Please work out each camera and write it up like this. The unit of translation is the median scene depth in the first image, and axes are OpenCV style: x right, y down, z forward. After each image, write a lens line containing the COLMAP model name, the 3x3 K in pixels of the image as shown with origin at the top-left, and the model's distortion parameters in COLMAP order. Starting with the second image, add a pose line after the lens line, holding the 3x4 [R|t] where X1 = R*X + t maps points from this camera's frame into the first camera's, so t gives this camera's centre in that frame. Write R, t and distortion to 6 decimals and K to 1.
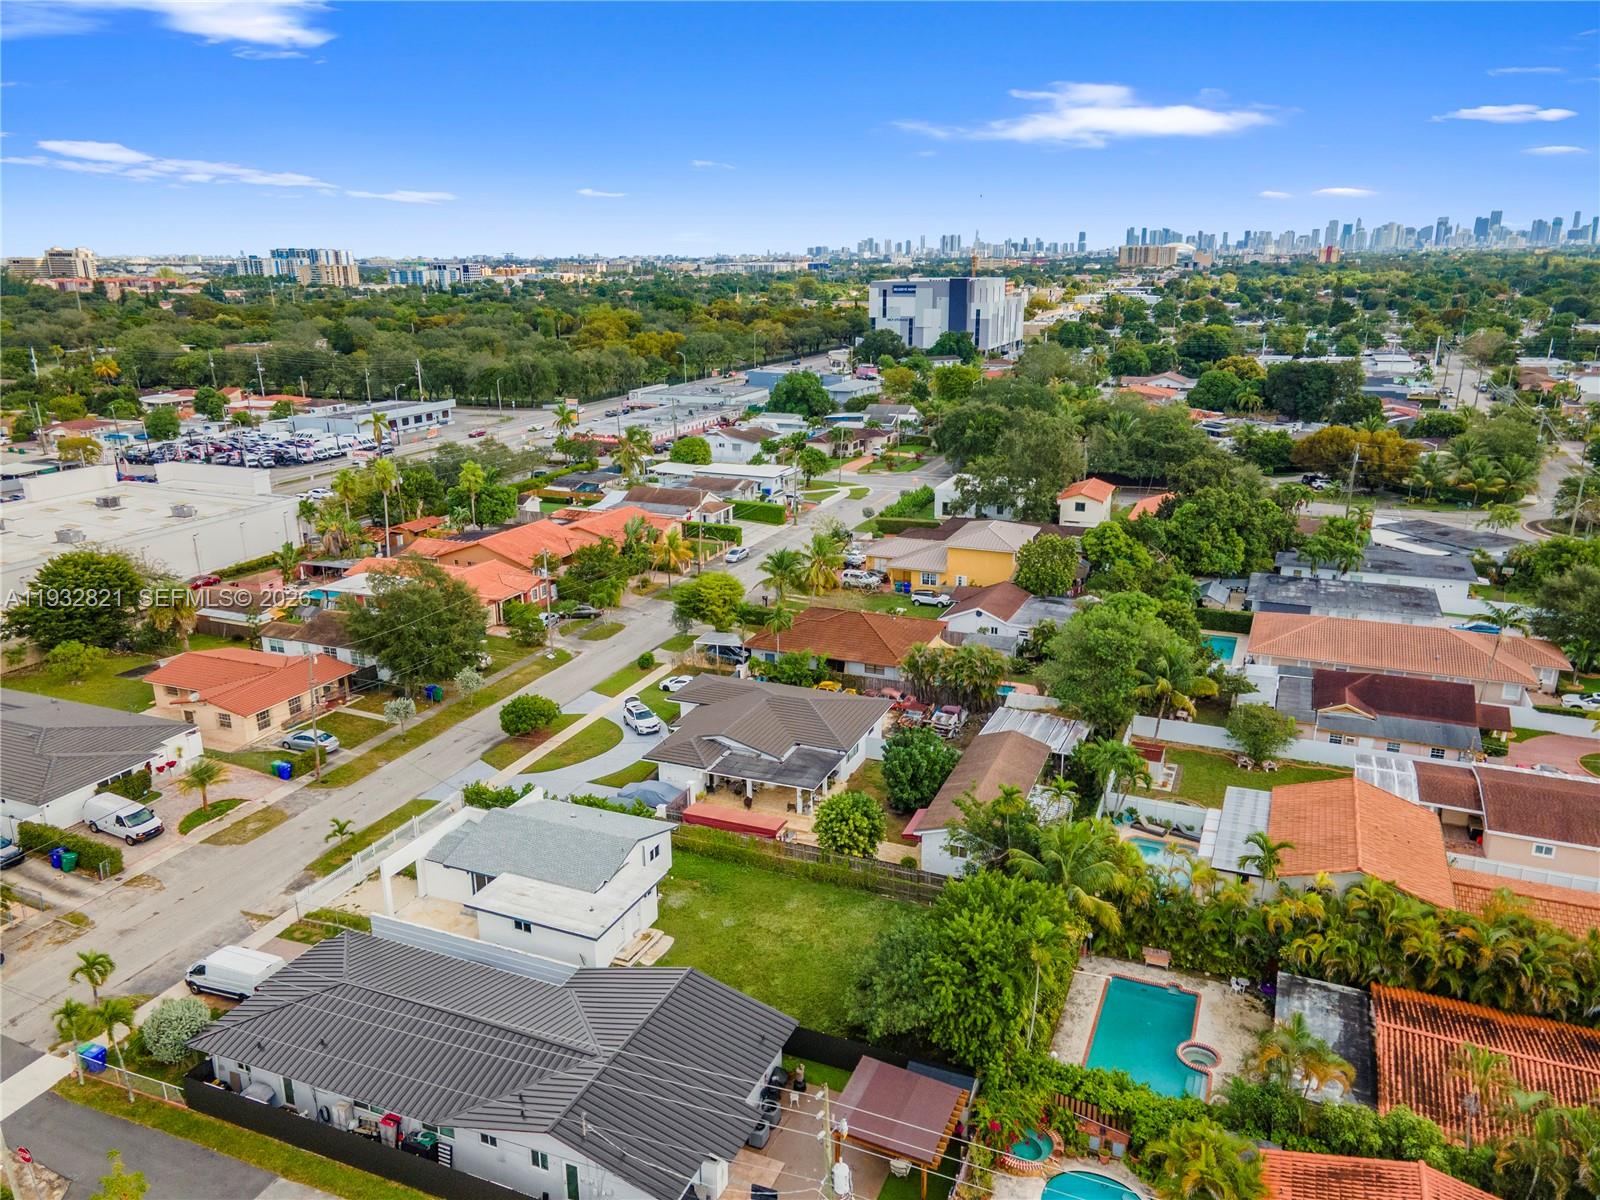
lens RADIAL K [[1152.1, 0, 800.0], [0, 1152.1, 600.0], [0, 0, 1]] dist [0.047040, 0.002359]
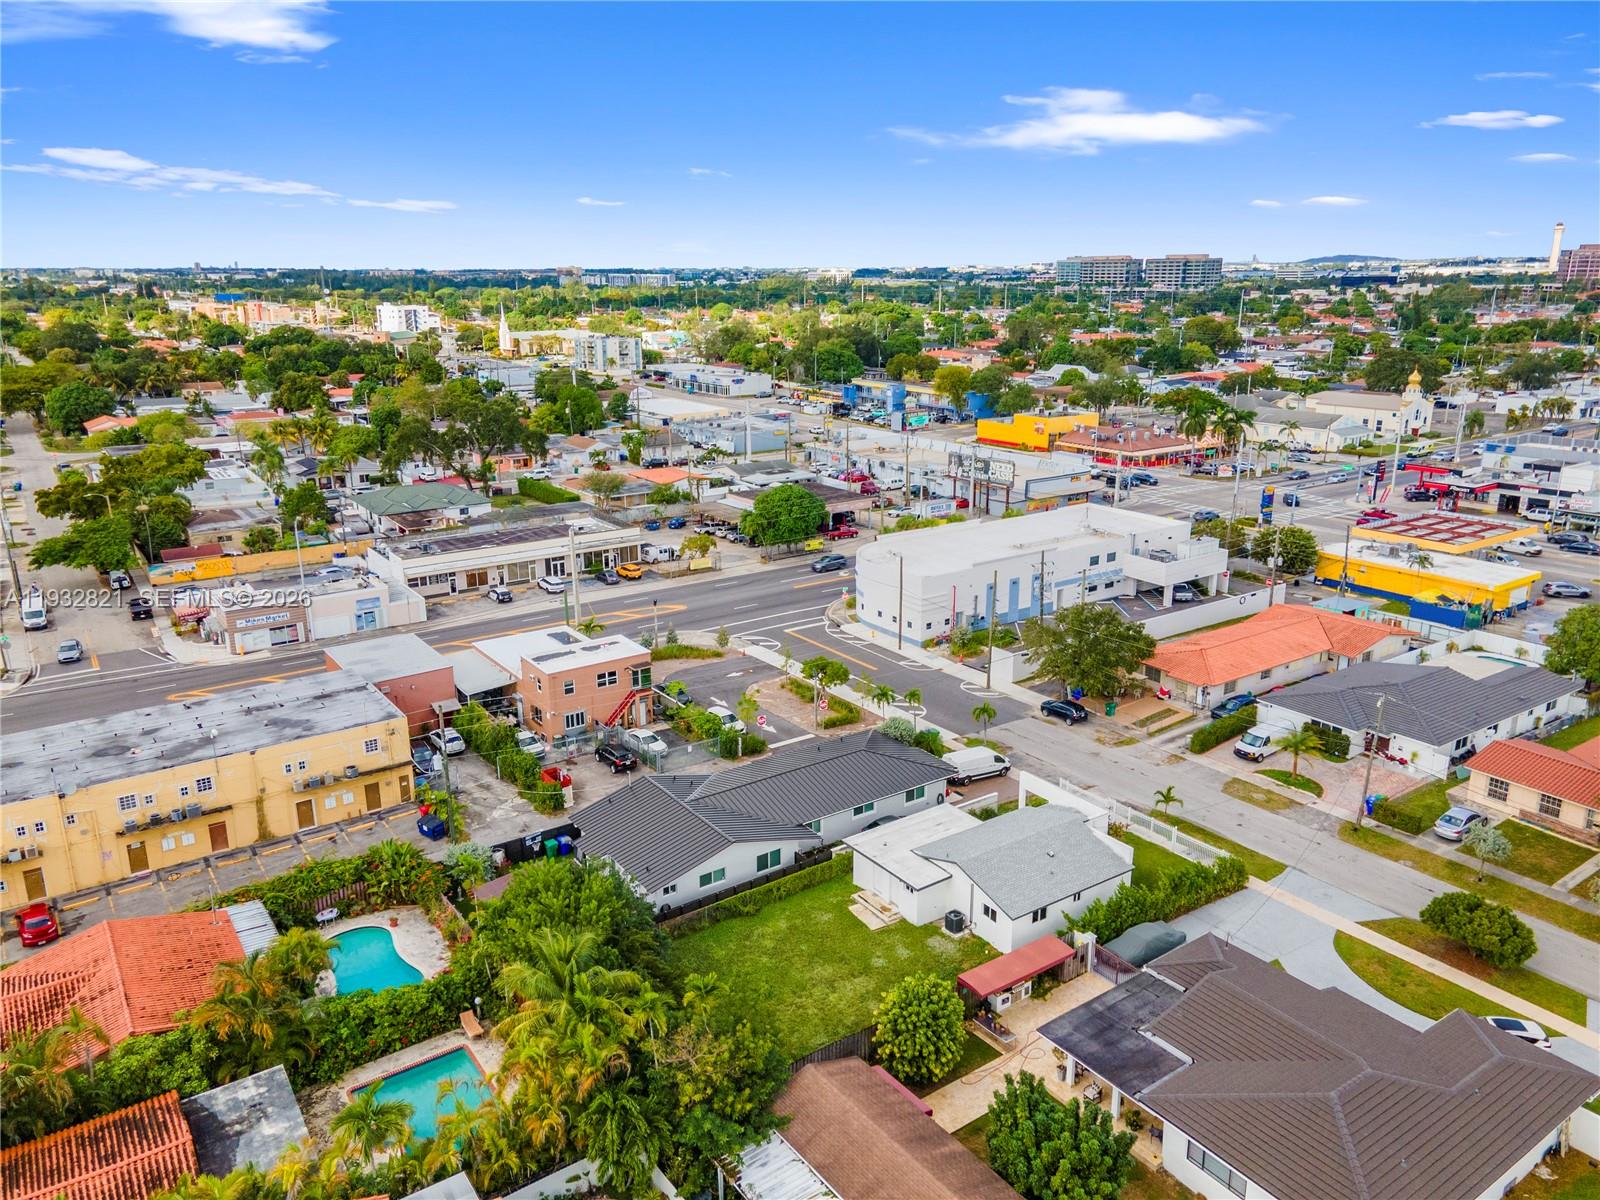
lens RADIAL K [[1152.1, 0, 800.0], [0, 1152.1, 600.0], [0, 0, 1]] dist [0.047040, 0.002359]
pose [[-0.523788, 0.249303, -0.814552, 0.550247], [-0.231977, 0.878333, 0.417994, -0.299623], [0.819654, 0.407897, -0.402227, 0.986581]]
